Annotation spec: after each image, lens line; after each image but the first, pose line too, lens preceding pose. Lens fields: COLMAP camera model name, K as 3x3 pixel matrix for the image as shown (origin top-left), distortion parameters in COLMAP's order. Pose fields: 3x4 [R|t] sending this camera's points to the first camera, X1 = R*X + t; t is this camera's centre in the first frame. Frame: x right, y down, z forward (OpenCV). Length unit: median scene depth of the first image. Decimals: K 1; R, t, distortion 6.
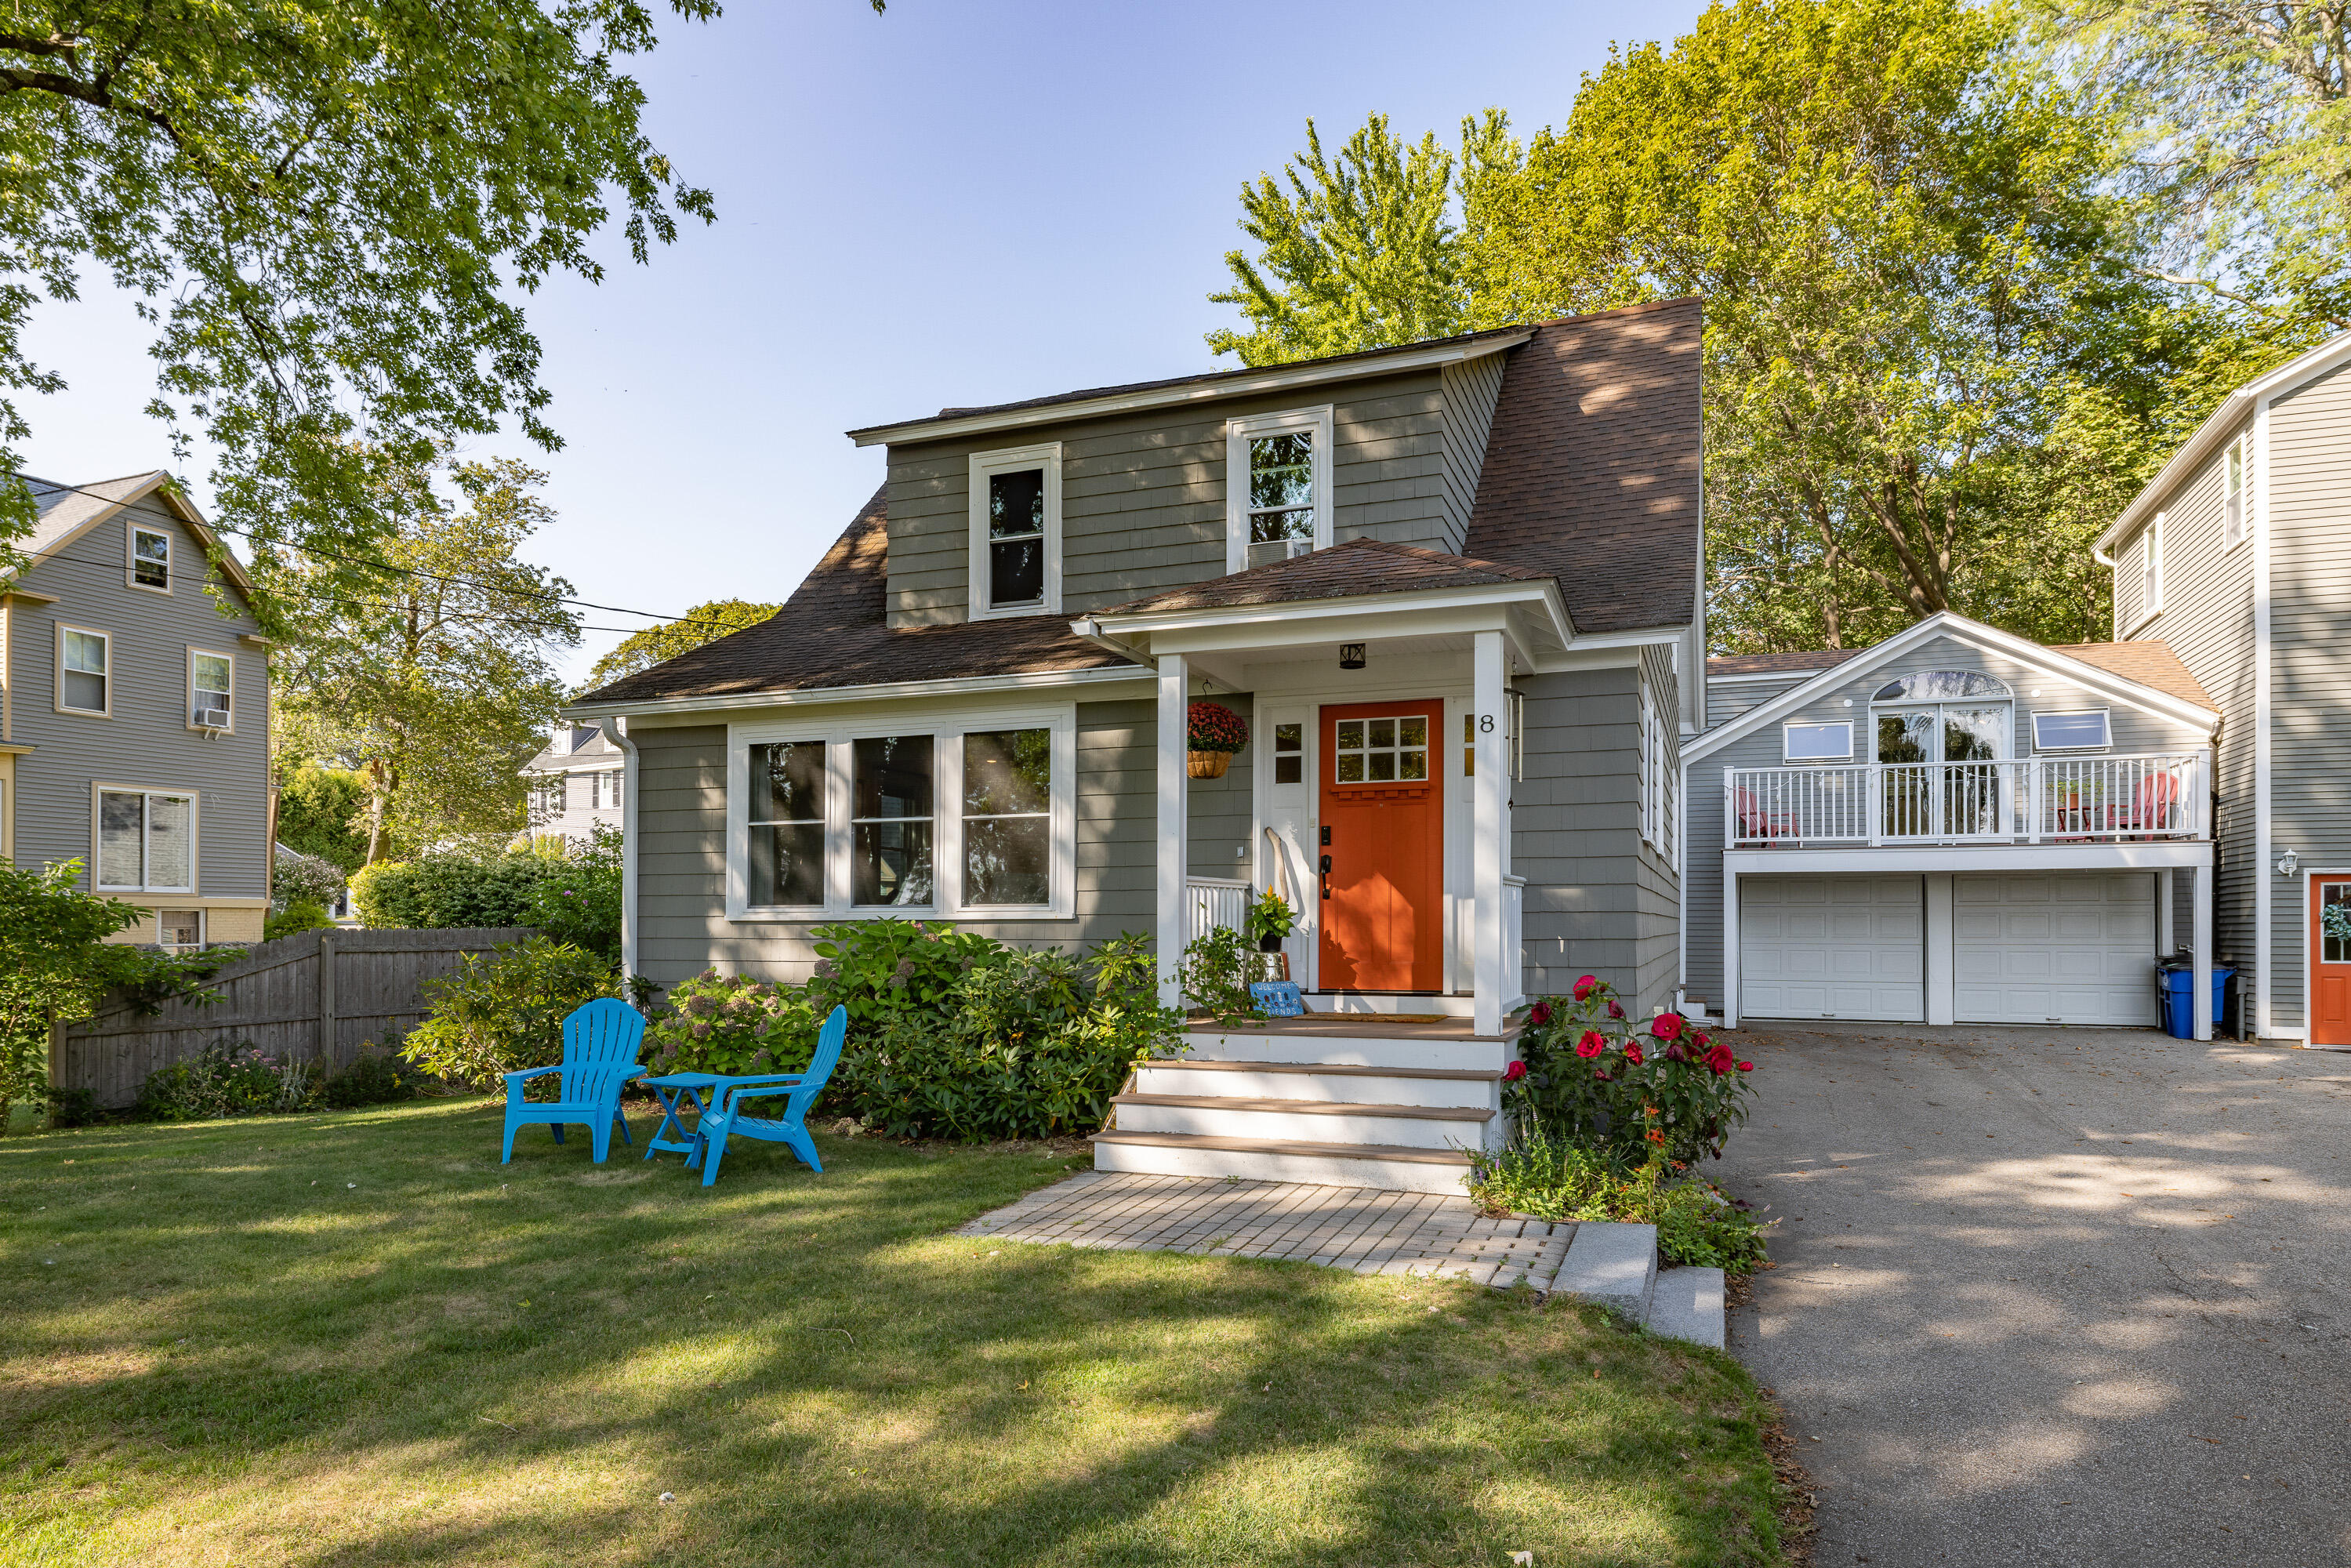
lens RADIAL K [[1382.3, 0, 1233.0], [0, 1382.3, 940.1], [0, 0, 1]] dist [-0.009638, 0.000344]
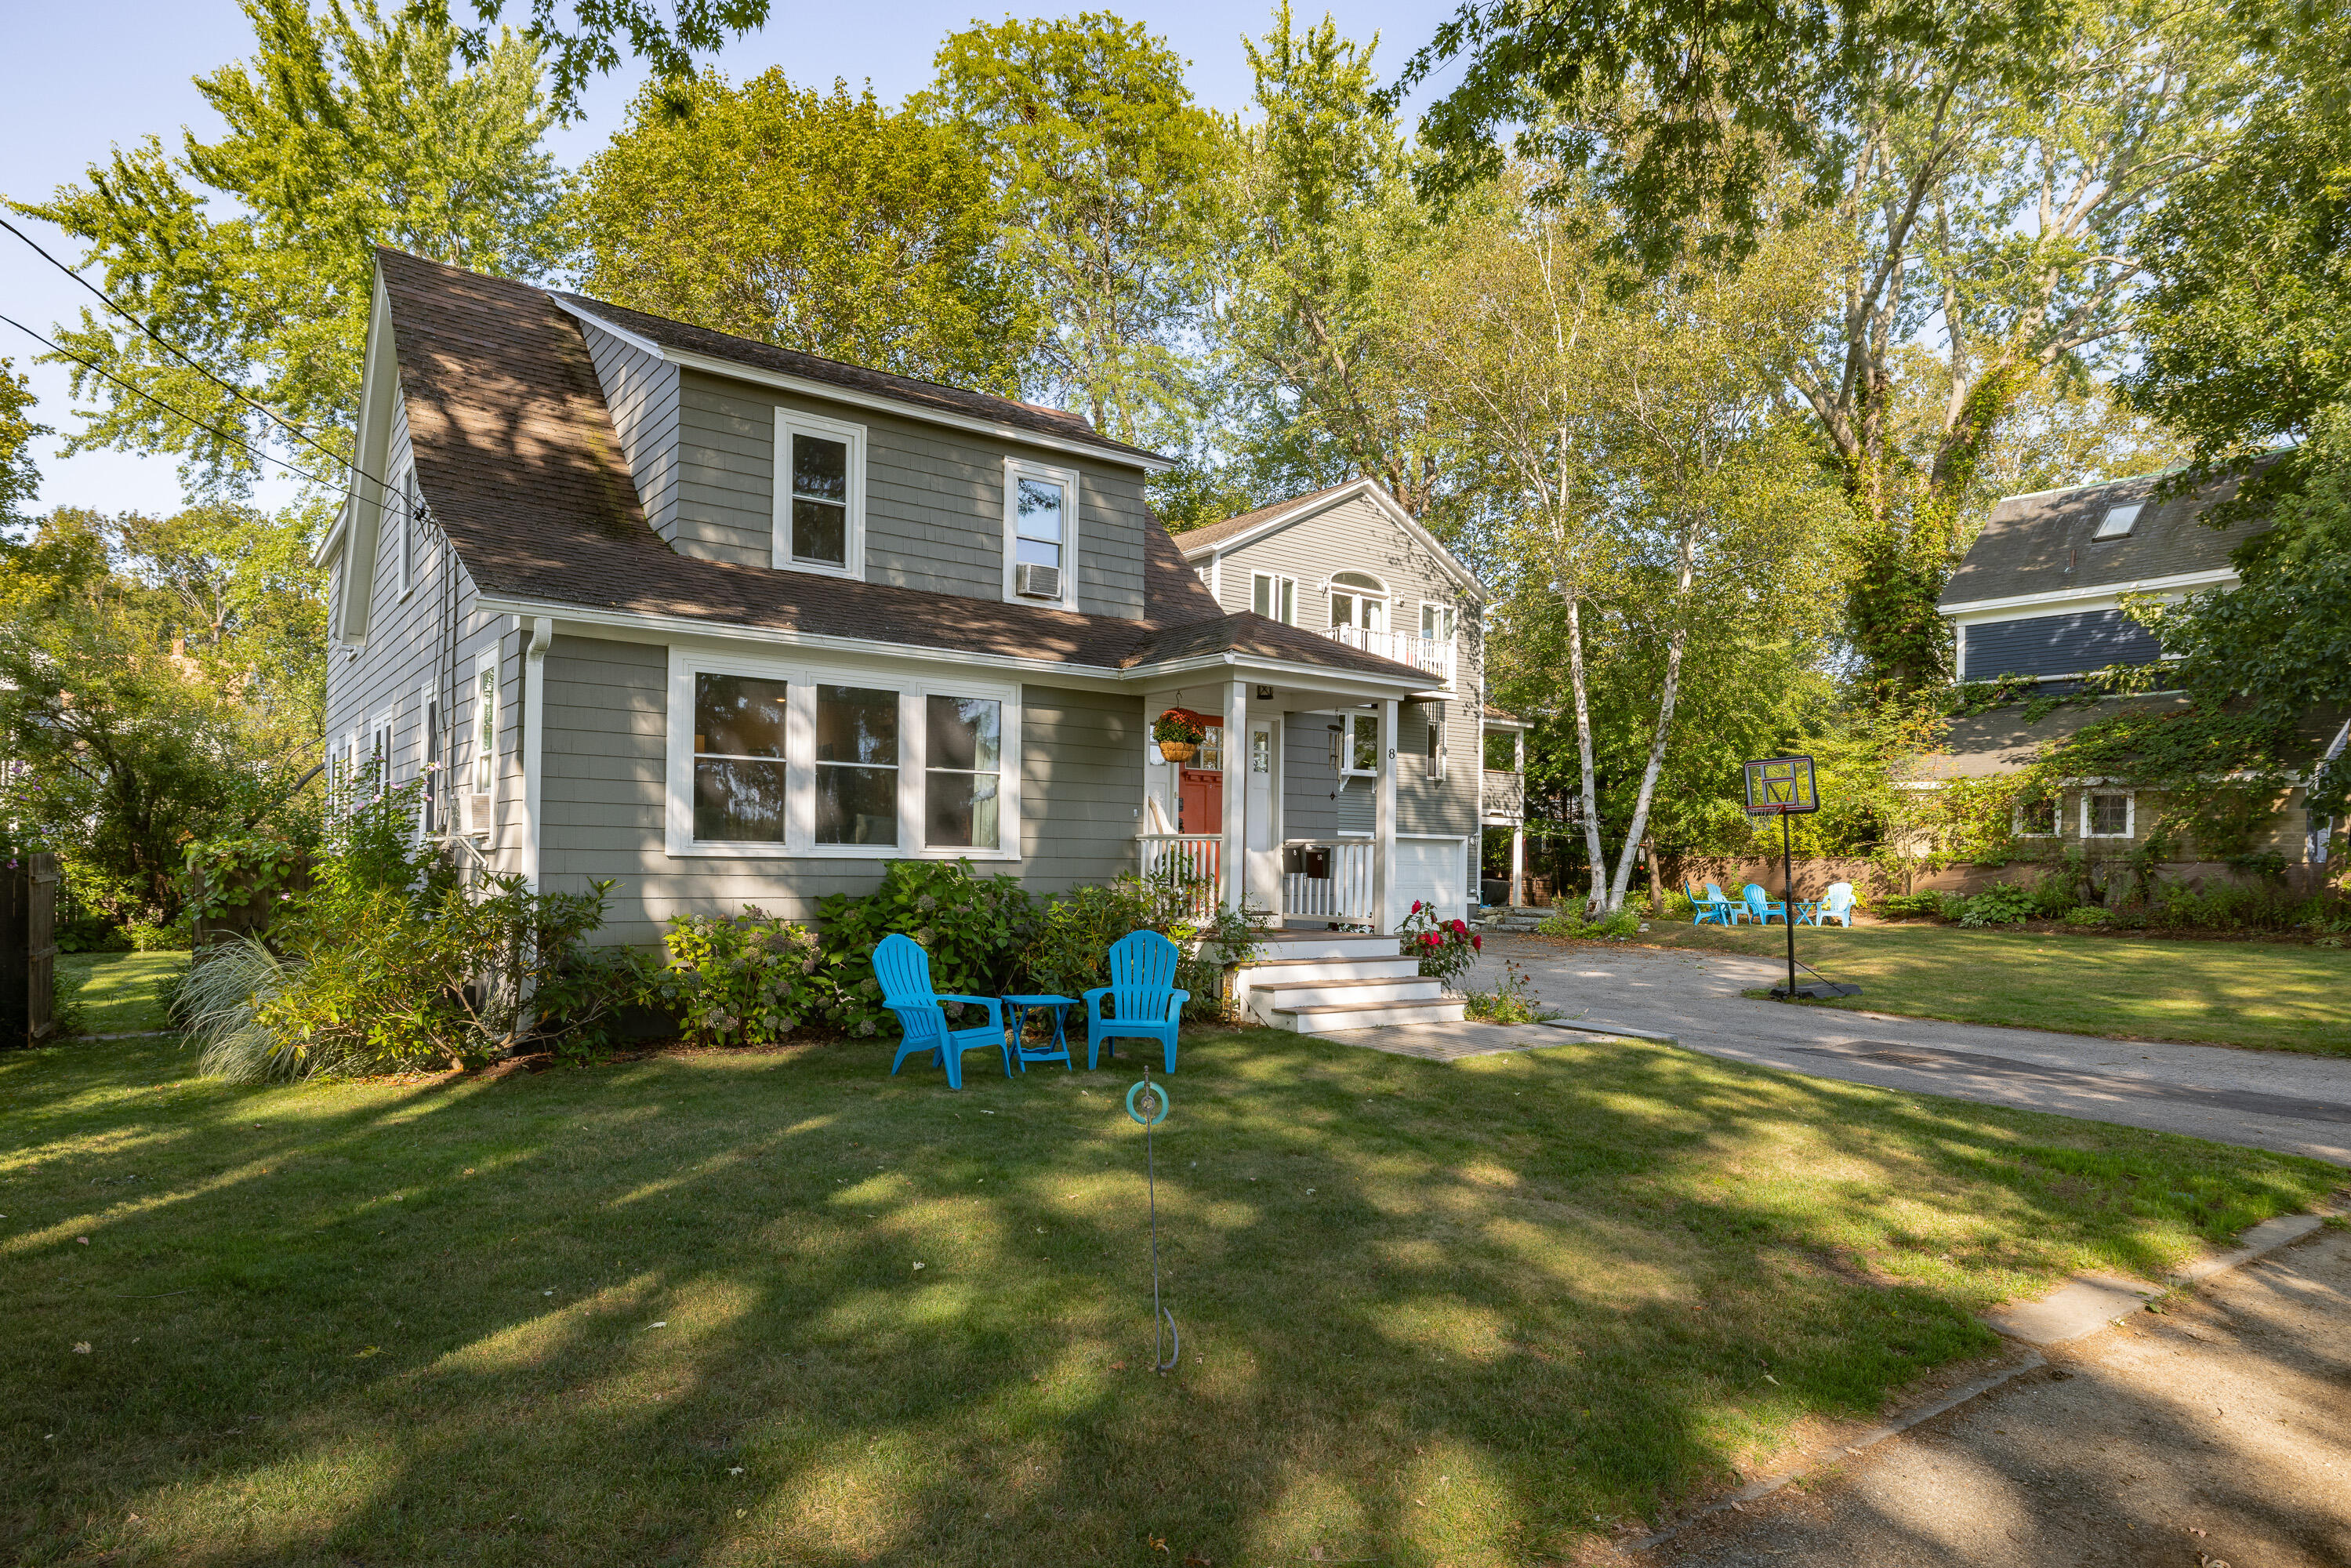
lens RADIAL K [[1382.3, 0, 1204.0], [0, 1382.3, 856.2], [0, 0, 1]] dist [-0.009638, 0.000344]
pose [[0.546144, 0.012361, 0.837600, -1.015000], [-0.006245, 0.999923, -0.010685, -0.005194], [-0.837668, 0.000605, 0.546179, 0.184224]]
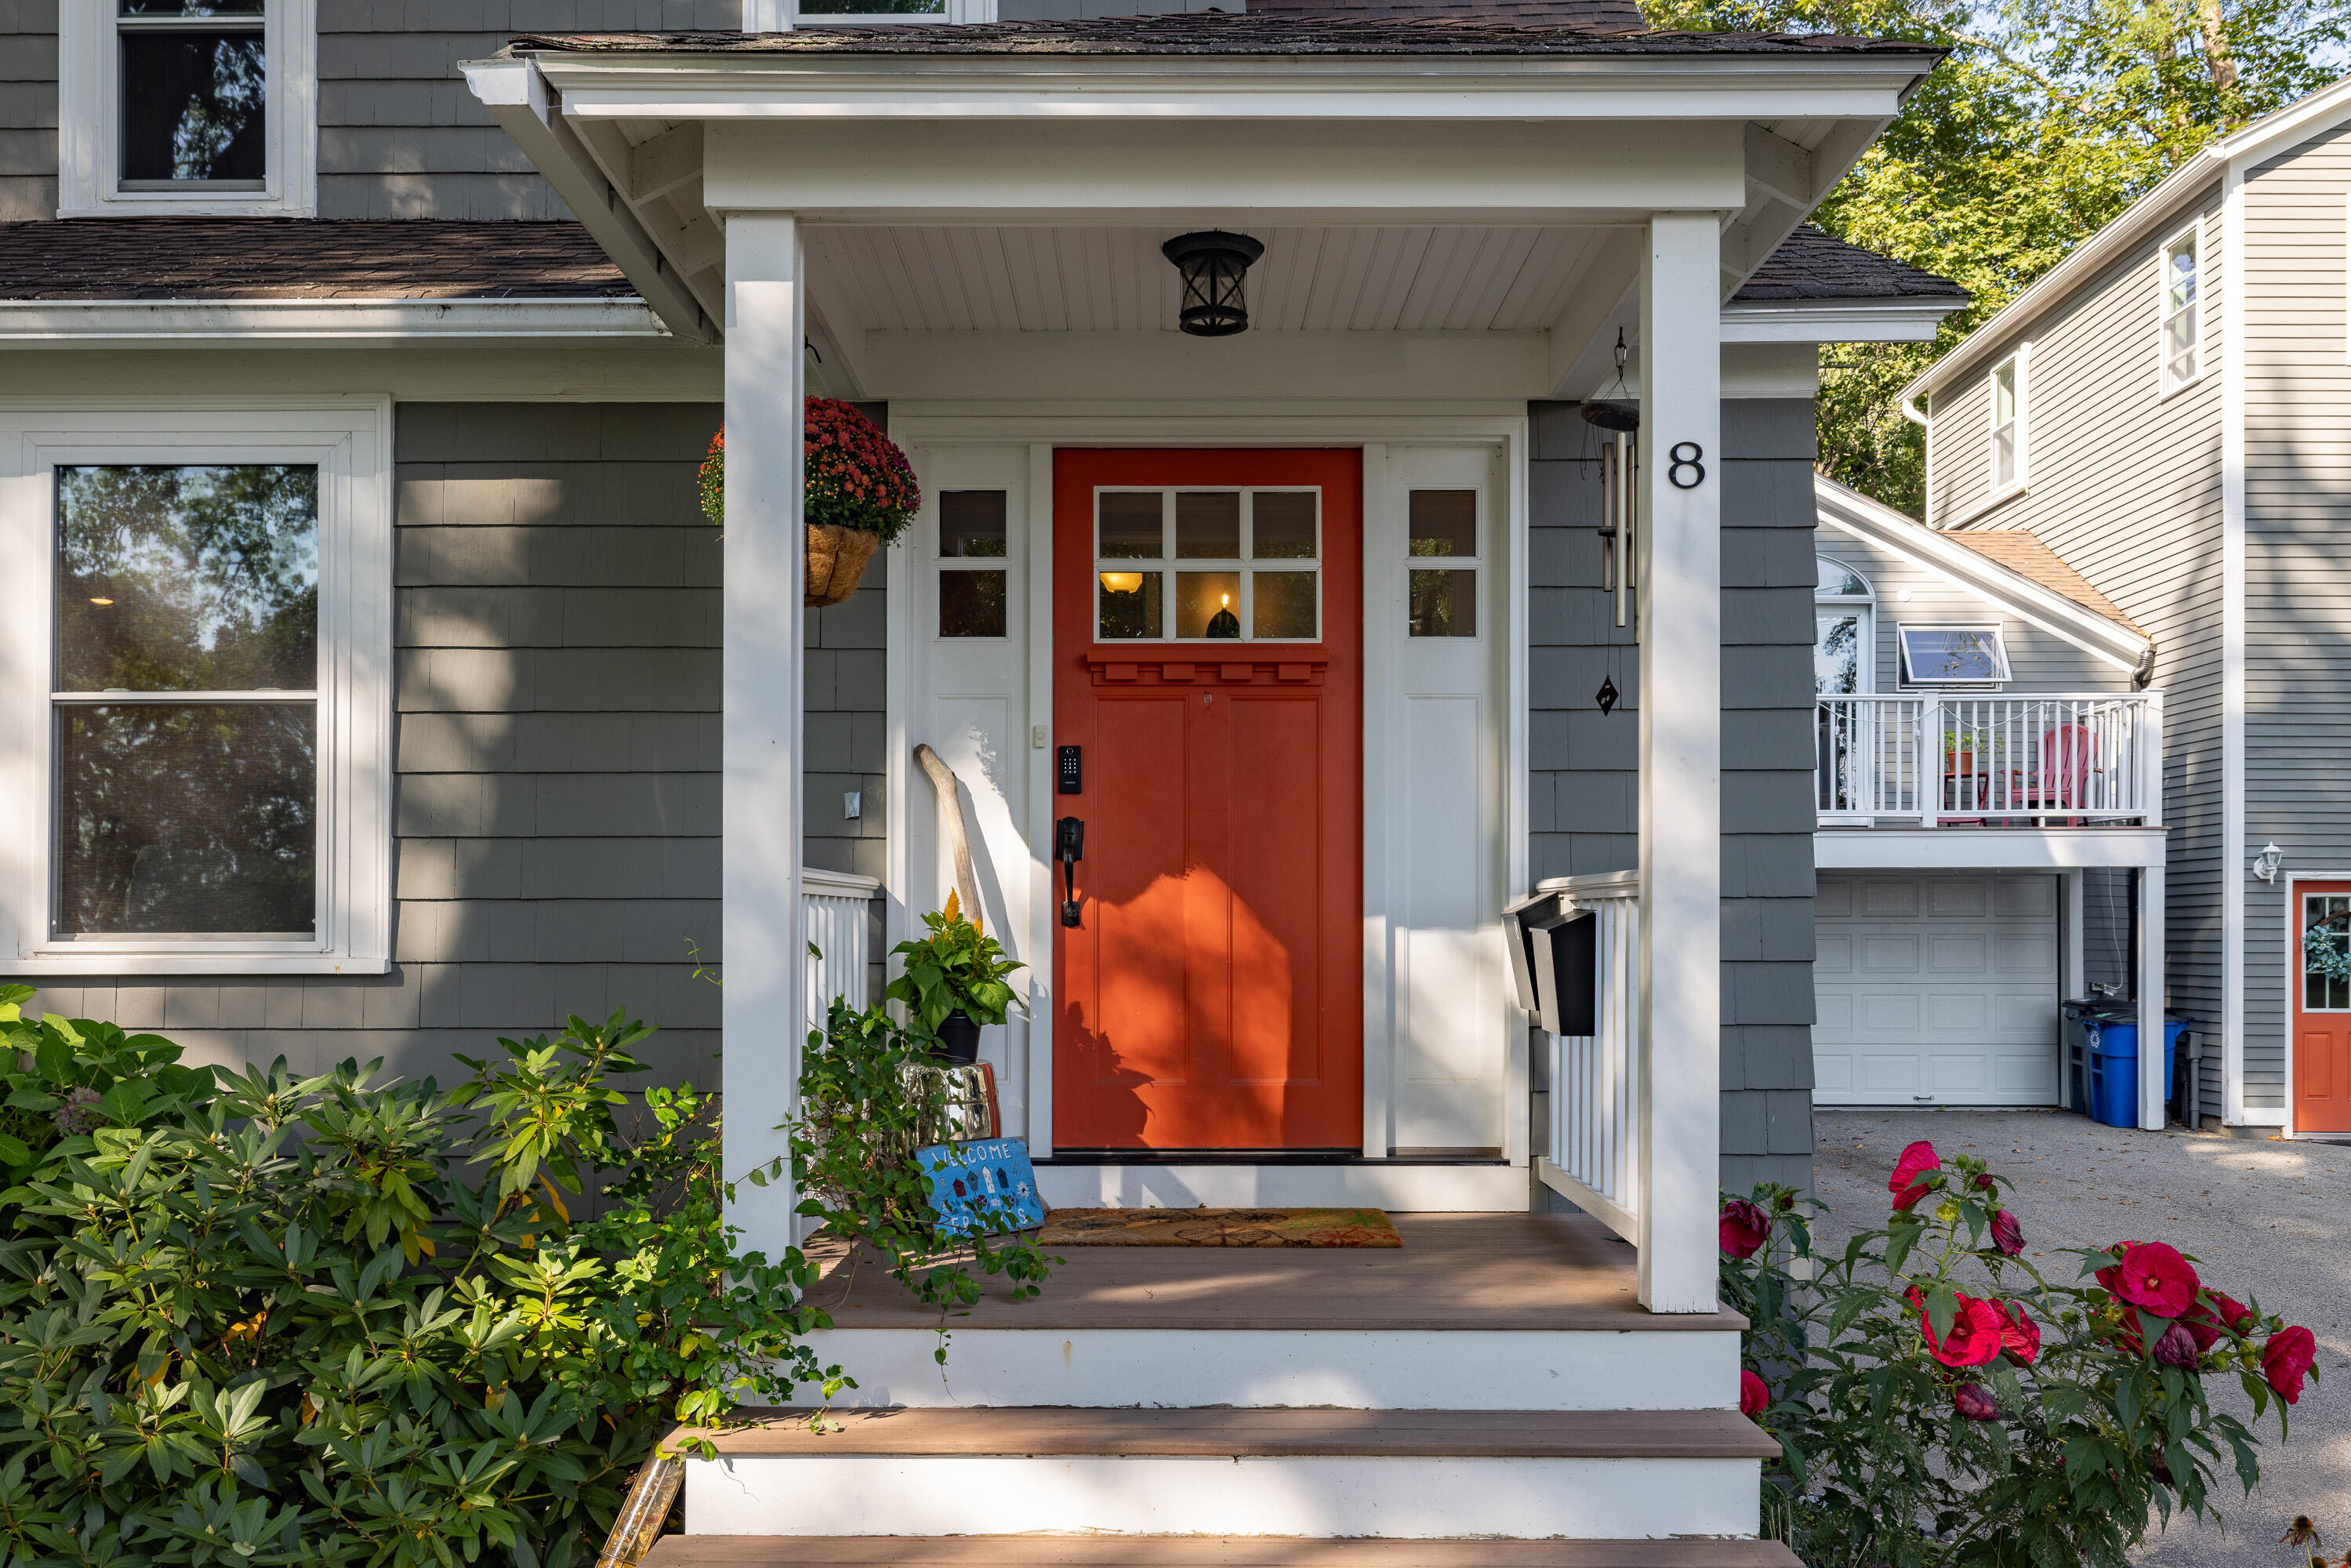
lens RADIAL K [[2023.6, 0, 1193.2], [0, 2023.6, 961.3], [0, 0, 1]] dist [-0.000099, 0.006596]
pose [[0.944430, -0.002201, 0.328707, -0.086355], [0.001312, 0.999995, 0.002926, -0.019237], [-0.328711, -0.002332, 0.944428, 0.391559]]
